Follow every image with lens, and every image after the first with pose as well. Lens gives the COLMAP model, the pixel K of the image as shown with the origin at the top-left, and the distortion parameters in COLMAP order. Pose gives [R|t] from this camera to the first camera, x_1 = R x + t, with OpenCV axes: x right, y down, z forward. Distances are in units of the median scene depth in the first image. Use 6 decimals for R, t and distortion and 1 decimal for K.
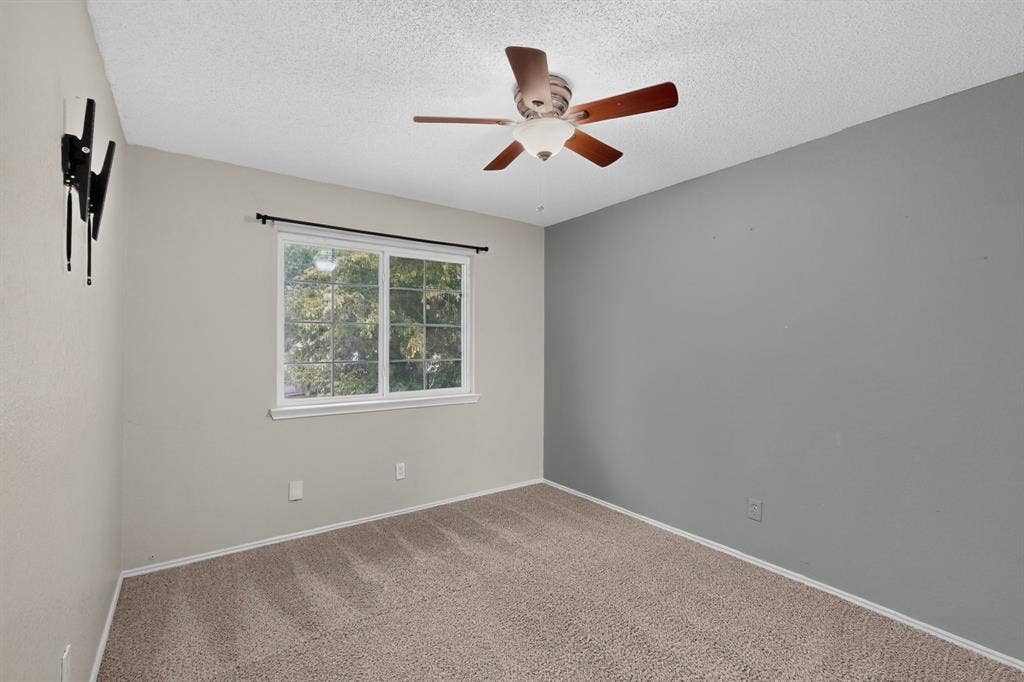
lens RADIAL K [[447.5, 0, 513.0], [0, 447.5, 338.2], [0, 0, 1]] dist [0.001021, 0.000021]
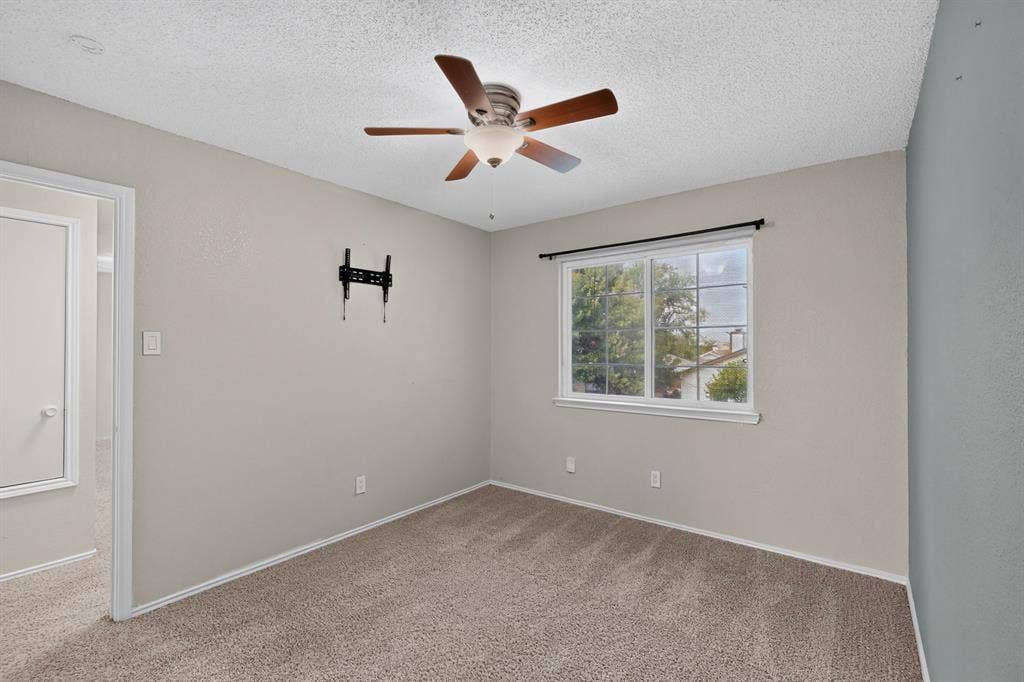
lens RADIAL K [[447.5, 0, 514.4], [0, 447.5, 346.7], [0, 0, 1]] dist [0.001021, 0.000021]
pose [[0.287195, -0.007959, -0.957839, 0.679425], [0.009266, 0.999942, -0.005531, 0.012820], [0.957827, -0.007287, 0.287252, 0.489838]]
